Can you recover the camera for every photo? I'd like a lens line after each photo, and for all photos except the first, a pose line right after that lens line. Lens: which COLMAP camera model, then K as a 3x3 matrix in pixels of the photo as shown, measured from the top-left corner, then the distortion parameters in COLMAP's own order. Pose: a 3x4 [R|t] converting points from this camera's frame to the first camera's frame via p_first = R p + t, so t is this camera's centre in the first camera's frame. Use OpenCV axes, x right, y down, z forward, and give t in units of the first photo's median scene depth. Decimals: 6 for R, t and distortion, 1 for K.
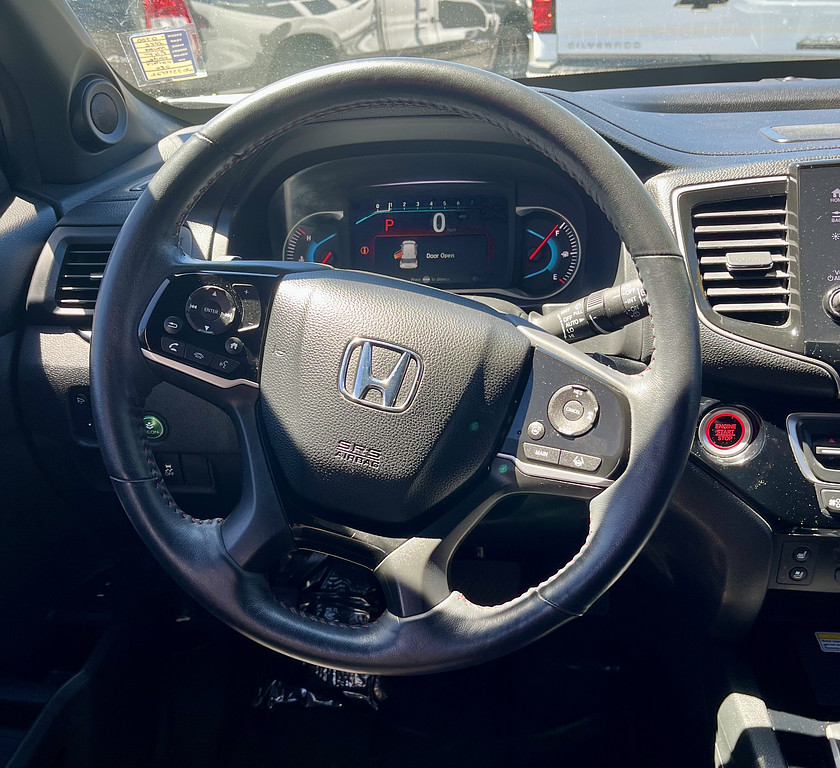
lens RADIAL K [[774.5, 0, 420.0], [0, 774.5, 384.0], [0, 0, 1]] dist [0.008930, 0.006365]
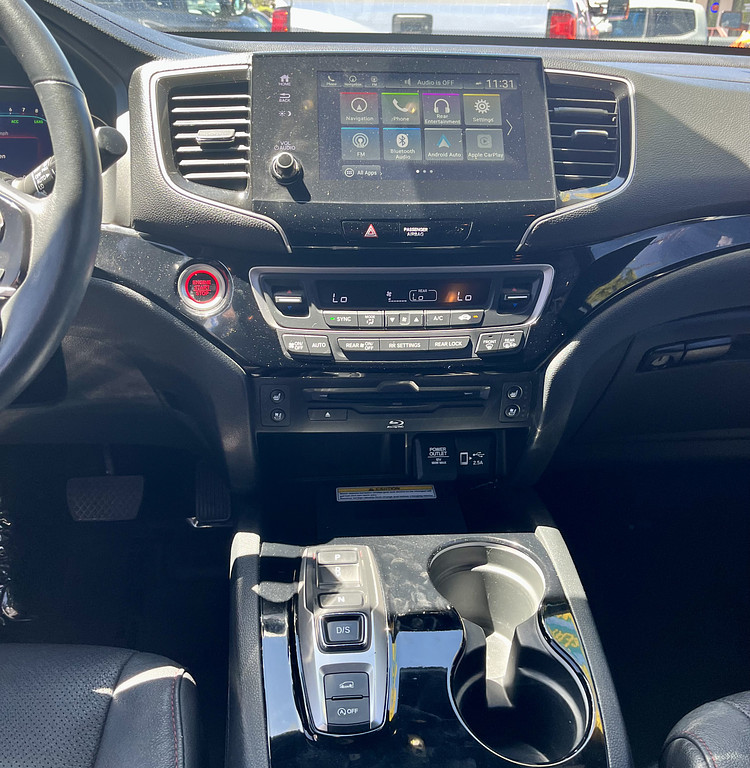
lens RADIAL K [[685.9, 0, 375.0], [0, 685.9, 384.0], [0, 0, 1]] dist [0.017448, 0.001480]
pose [[0.985730, -0.016263, 0.167549, 0.495267], [0.024312, 0.998641, -0.046101, 0.266816], [-0.166572, 0.049517, 0.984785, -0.018592]]
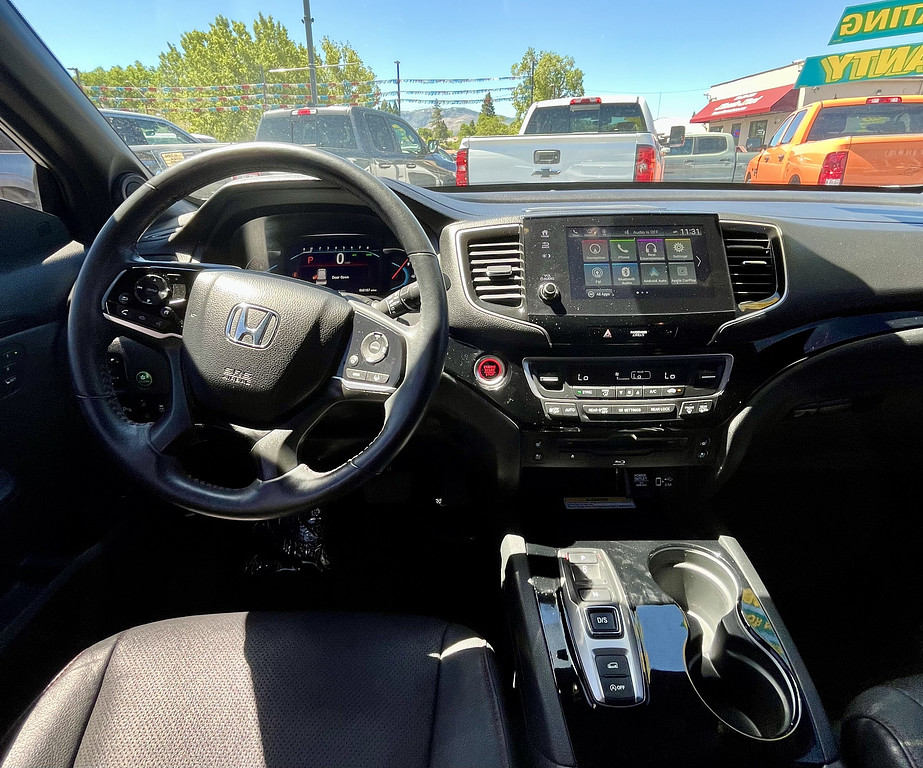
lens RADIAL K [[449.6, 0, 462.5], [0, 449.6, 342.8], [0, 0, 1]] dist [-0.002630, -0.000124]
pose [[0.996010, -0.007827, 0.088898, 0.260327], [0.018209, 0.993014, -0.116581, 0.121019], [-0.087365, 0.117735, 0.989195, 0.034110]]
